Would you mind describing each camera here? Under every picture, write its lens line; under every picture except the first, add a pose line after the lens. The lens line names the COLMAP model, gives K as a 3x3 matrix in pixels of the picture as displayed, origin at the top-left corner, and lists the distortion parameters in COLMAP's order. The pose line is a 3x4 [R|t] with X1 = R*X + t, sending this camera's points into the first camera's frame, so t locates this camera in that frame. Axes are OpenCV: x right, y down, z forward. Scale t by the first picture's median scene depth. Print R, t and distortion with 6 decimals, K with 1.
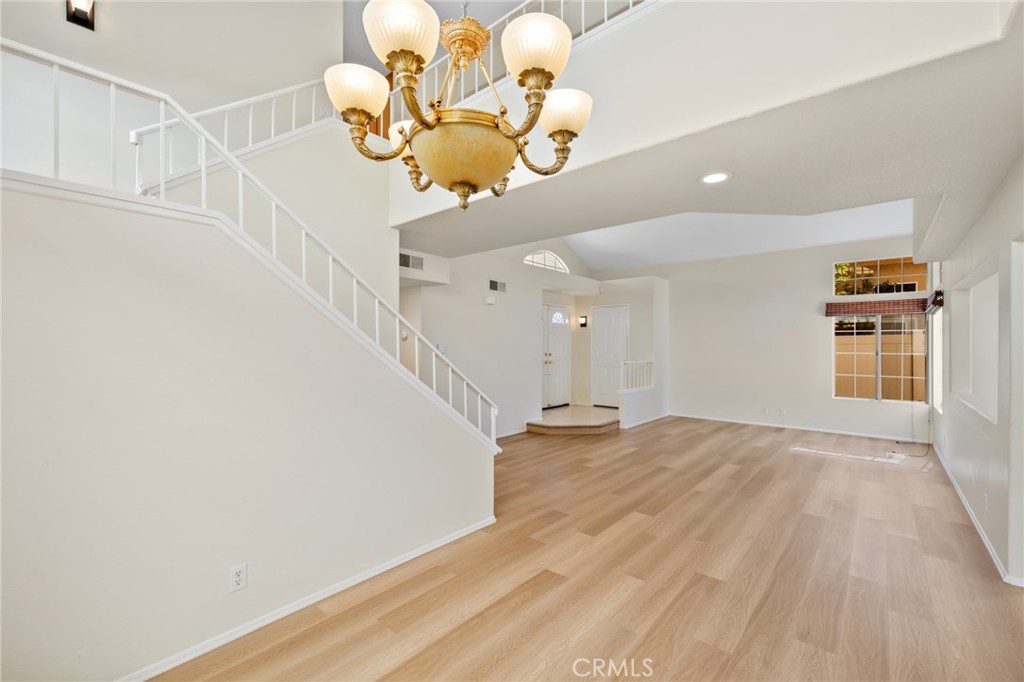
lens RADIAL K [[428.6, 0, 514.9], [0, 428.6, 343.9], [0, 0, 1]] dist [-0.003949, -0.000114]
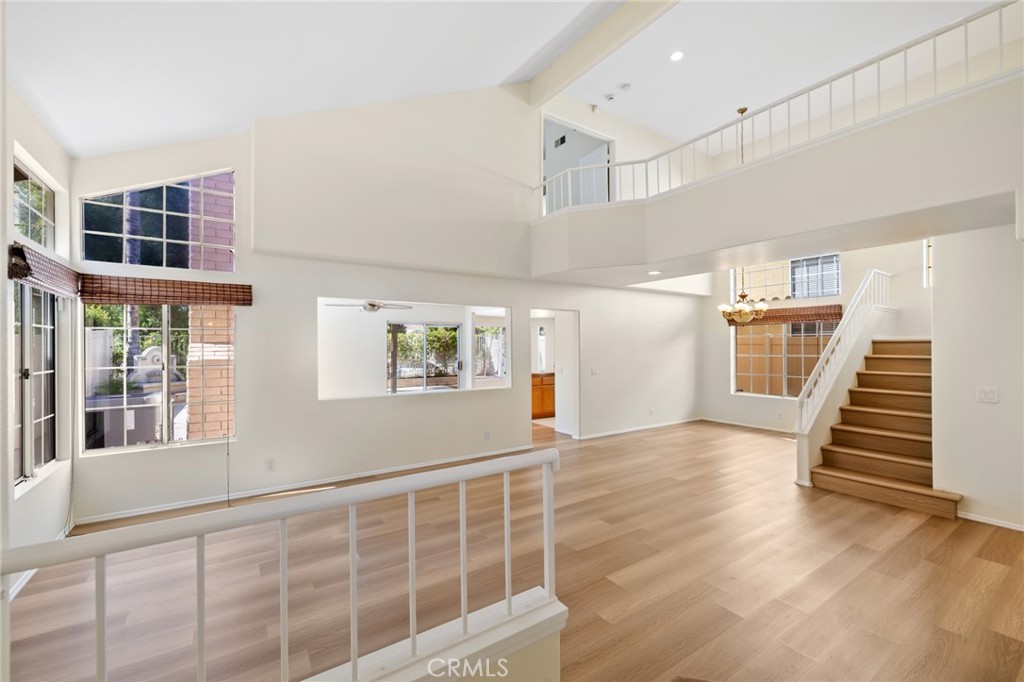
lens RADIAL K [[428.6, 0, 512.8], [0, 428.6, 340.3], [0, 0, 1]] dist [-0.003949, -0.000114]
pose [[-0.964594, -0.001802, 0.263735, 0.314948], [-0.003418, 0.999978, -0.005669, -0.014901], [-0.263719, -0.006370, -0.964579, 1.739137]]
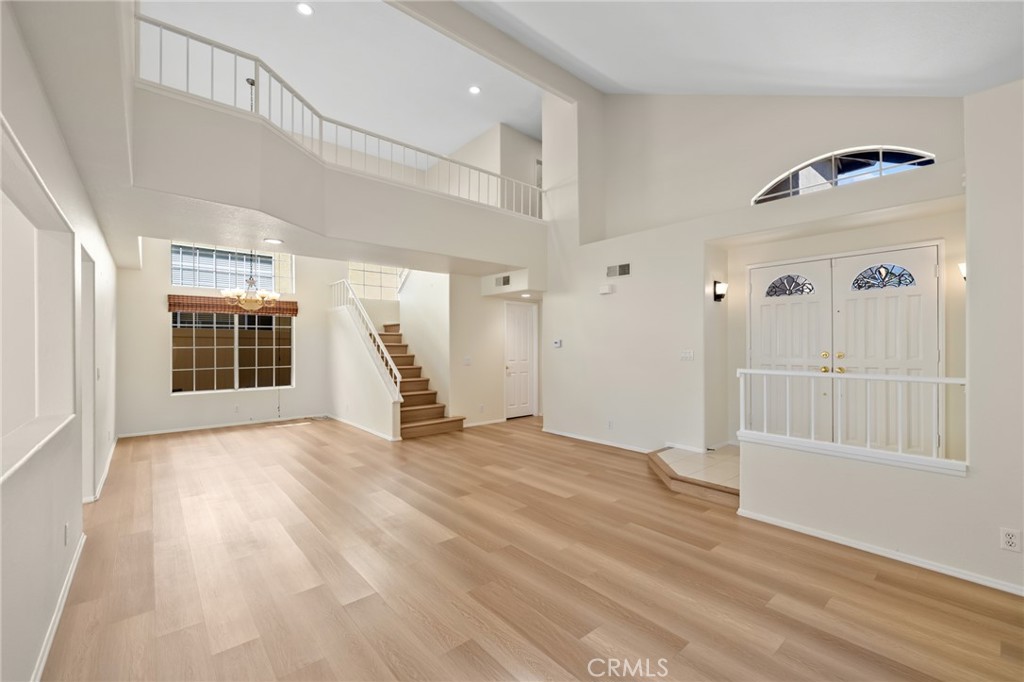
lens RADIAL K [[428.6, 0, 513.7], [0, 428.6, 345.1], [0, 0, 1]] dist [-0.003949, -0.000114]
pose [[-0.153007, -0.003163, -0.988220, 1.089998], [-0.000320, 0.999995, -0.003151, 0.023467], [0.988225, -0.000165, -0.153007, 1.199354]]
